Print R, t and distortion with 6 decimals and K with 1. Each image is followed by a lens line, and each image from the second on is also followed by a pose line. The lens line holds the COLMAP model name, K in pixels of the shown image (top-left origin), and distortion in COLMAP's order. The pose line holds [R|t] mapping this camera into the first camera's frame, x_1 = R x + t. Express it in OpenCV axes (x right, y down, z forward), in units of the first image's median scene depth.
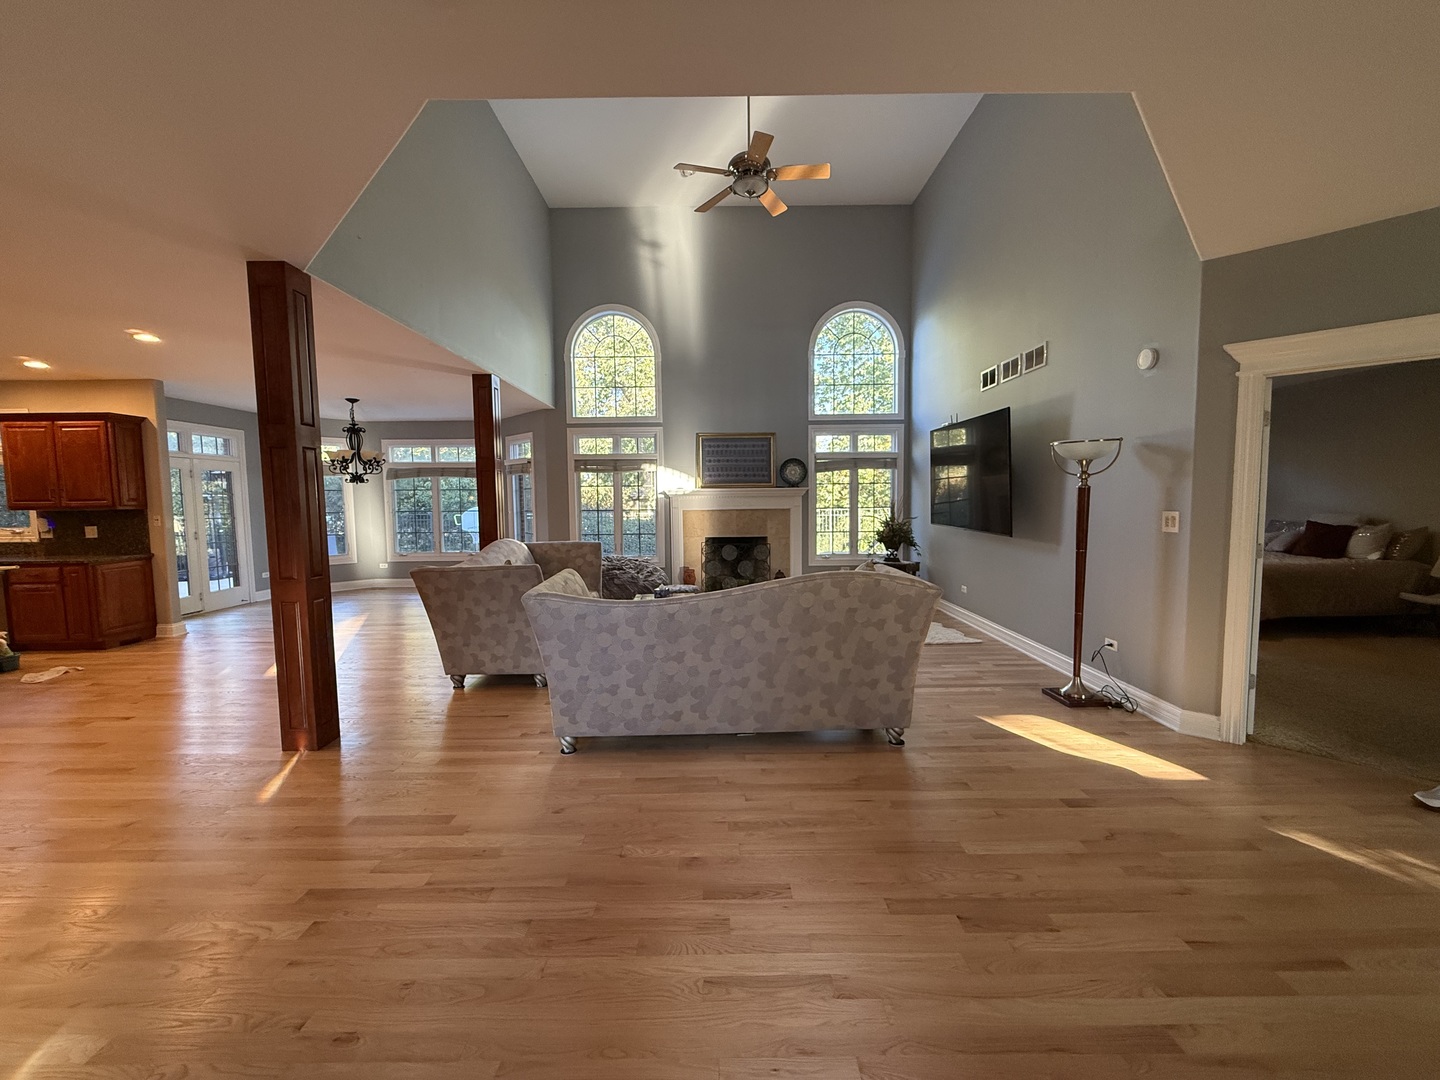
lens RADIAL K [[572.1, 0, 720.0], [0, 572.1, 540.0], [0, 0, 1]] dist [0.000591, 0.000057]
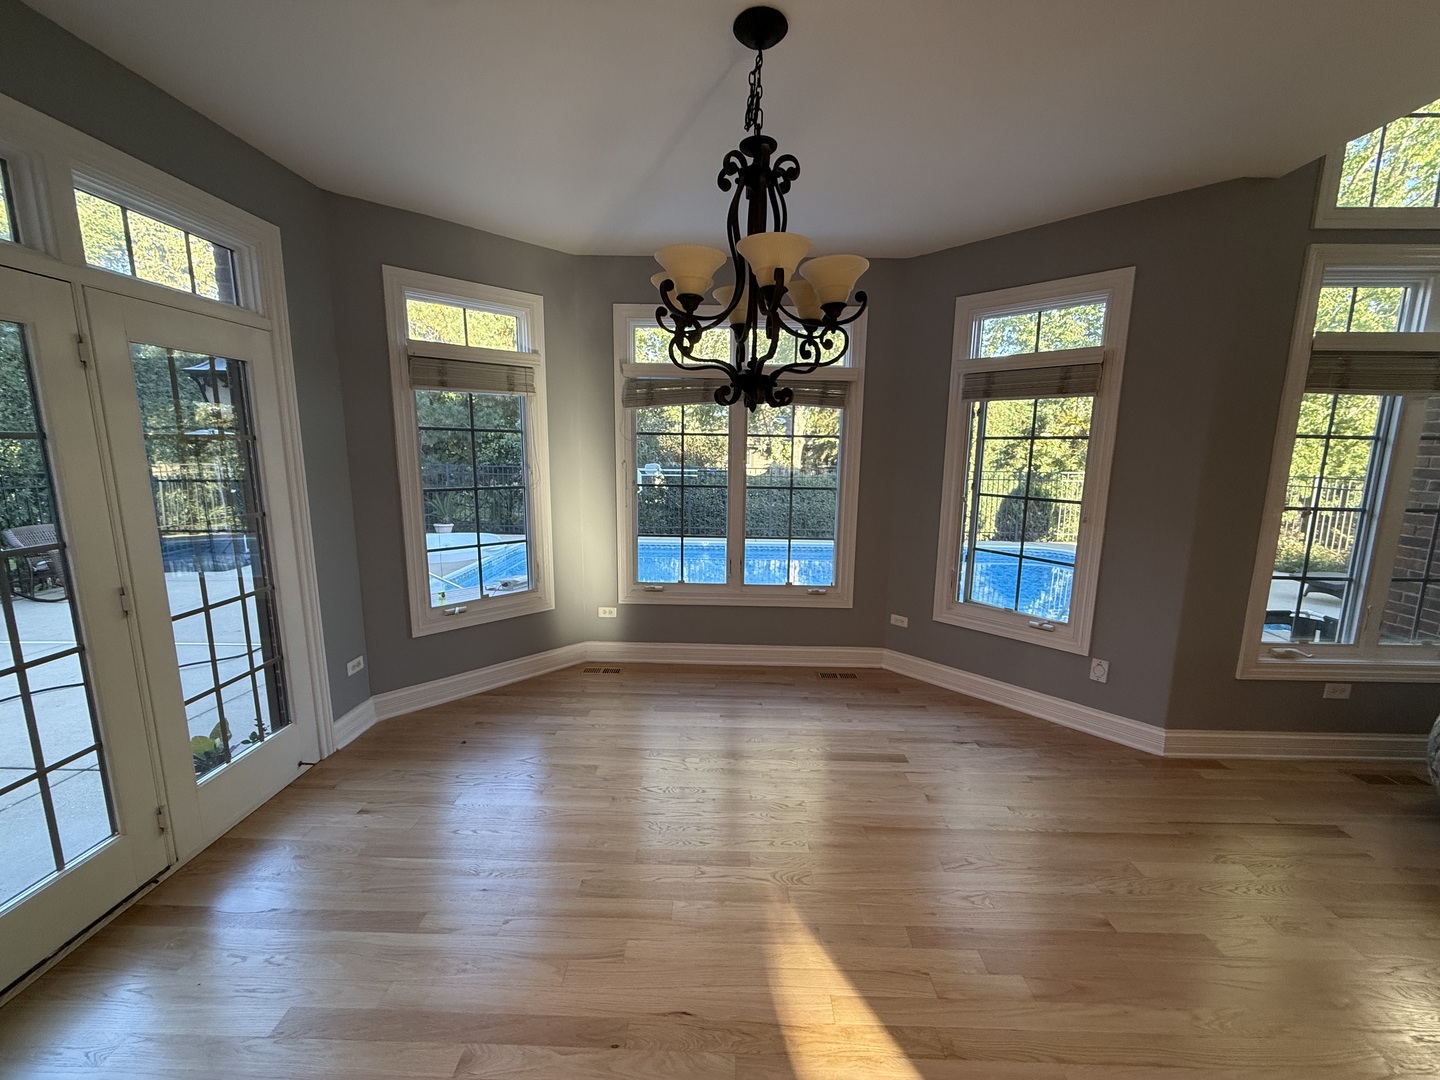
lens RADIAL K [[572.1, 0, 720.0], [0, 572.1, 540.0], [0, 0, 1]] dist [0.000591, 0.000057]
pose [[0.999819, 0.016431, 0.009595, -0.581828], [-0.017290, 0.995067, 0.097687, -0.059627], [-0.007943, -0.097835, 0.995171, 0.660897]]
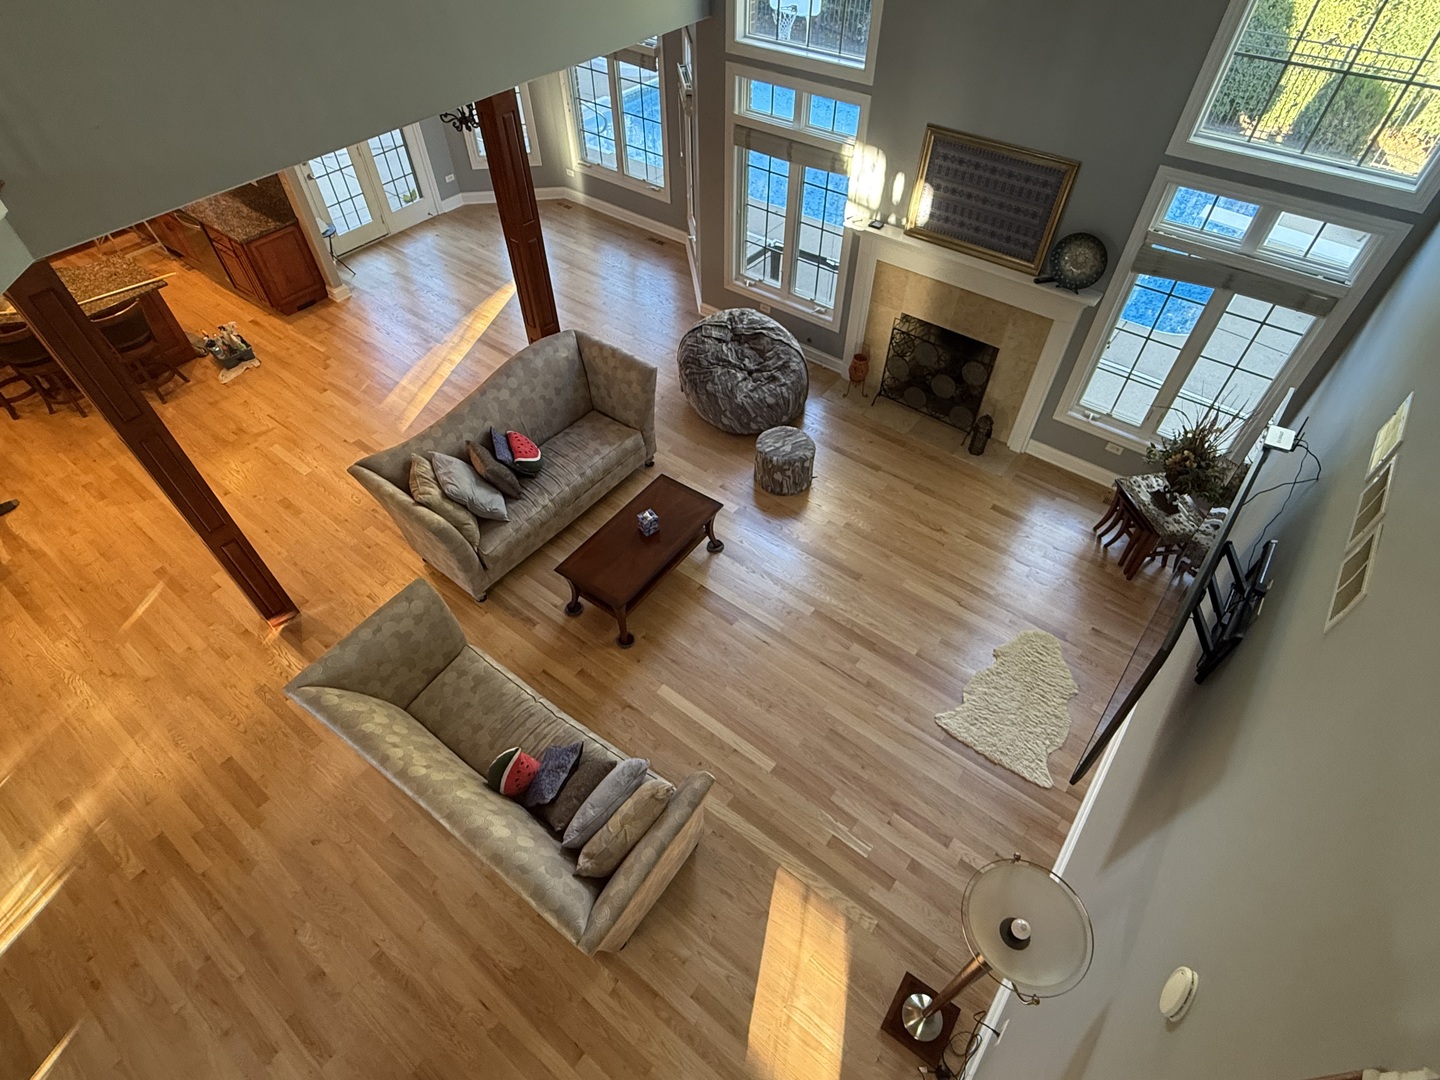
lens RADIAL K [[746.0, 0, 720.0], [0, 746.0, 540.0], [0, 0, 1]] dist [0.000315, -0.000180]
pose [[0.792097, 0.460095, -0.401118, 0.248786], [-0.051051, 0.704777, 0.707589, -0.386024], [0.608257, -0.540002, 0.581740, 0.298134]]
